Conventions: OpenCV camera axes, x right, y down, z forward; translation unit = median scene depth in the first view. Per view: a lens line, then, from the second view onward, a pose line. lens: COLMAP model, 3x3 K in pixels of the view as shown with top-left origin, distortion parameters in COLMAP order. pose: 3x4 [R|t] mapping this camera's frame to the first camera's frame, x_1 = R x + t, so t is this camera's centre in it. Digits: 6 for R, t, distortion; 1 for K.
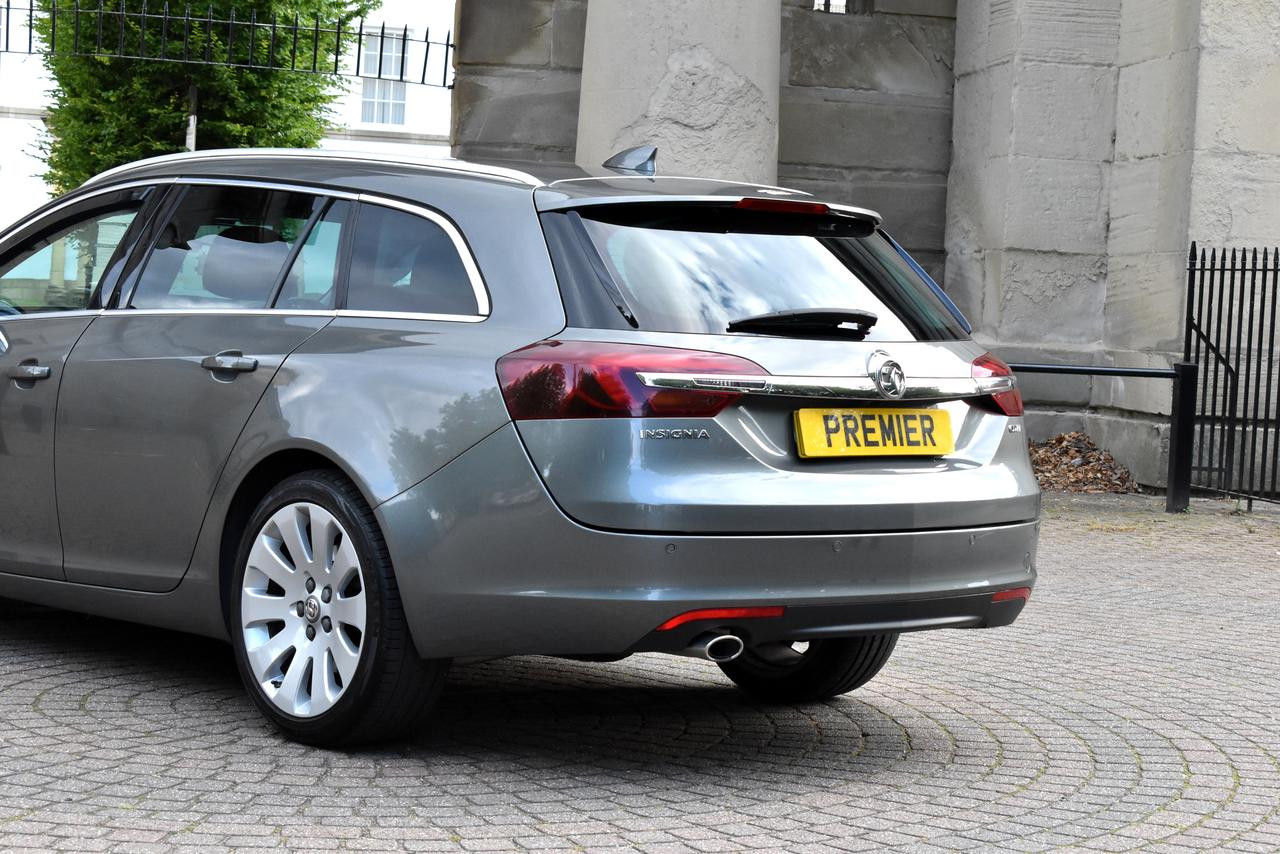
lens RADIAL K [[2729.0, 0, 634.1], [0, 2729.0, 428.1], [0, 0, 1]] dist [0.046224, 0.077835]
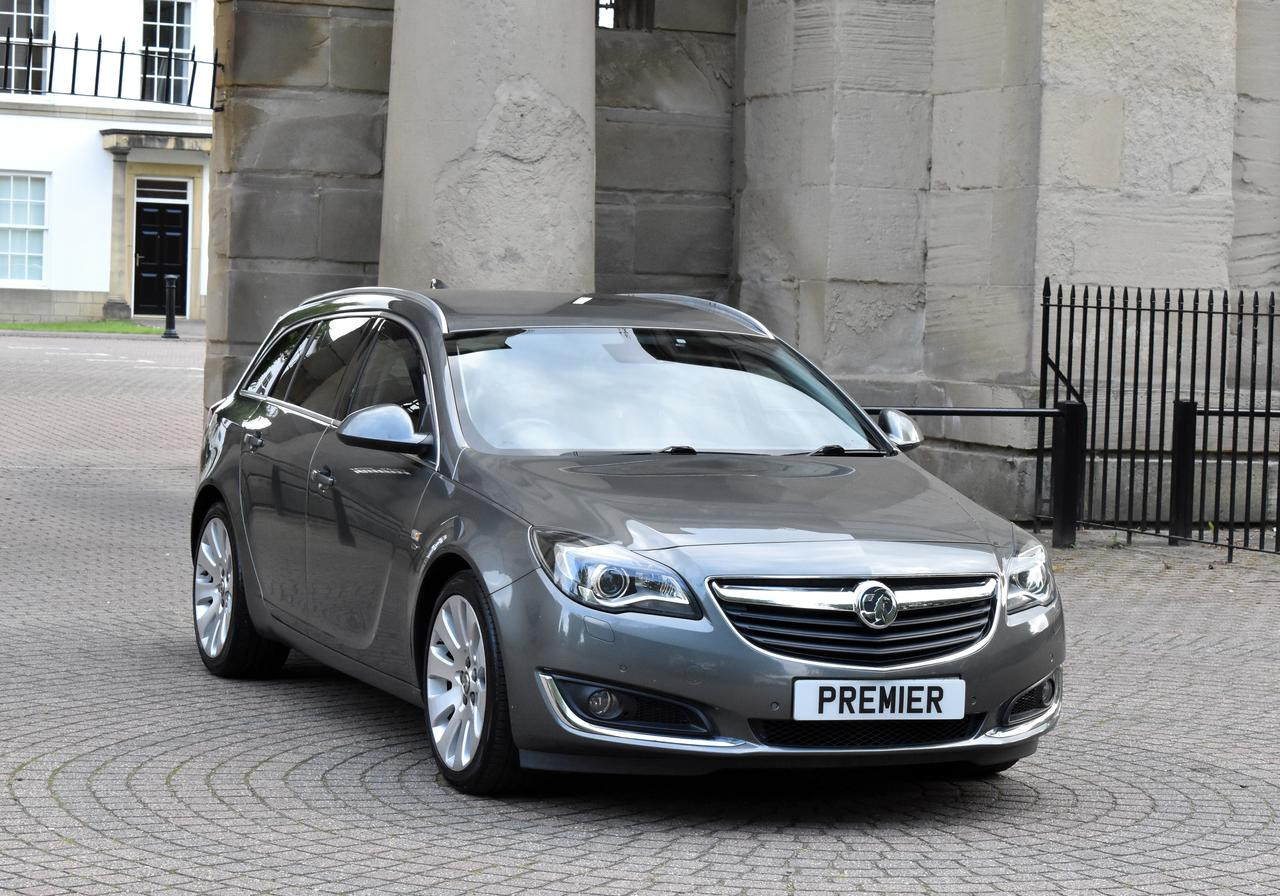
lens RADIAL K [[3257.4, 0, 670.7], [0, 3257.4, 445.9], [0, 0, 1]] dist [0.057289, 0.330677]
pose [[0.973858, -0.027783, 0.225453, -0.185411], [0.024892, 0.999568, 0.015658, -0.025534], [-0.225791, -0.009636, 0.974128, -0.131161]]
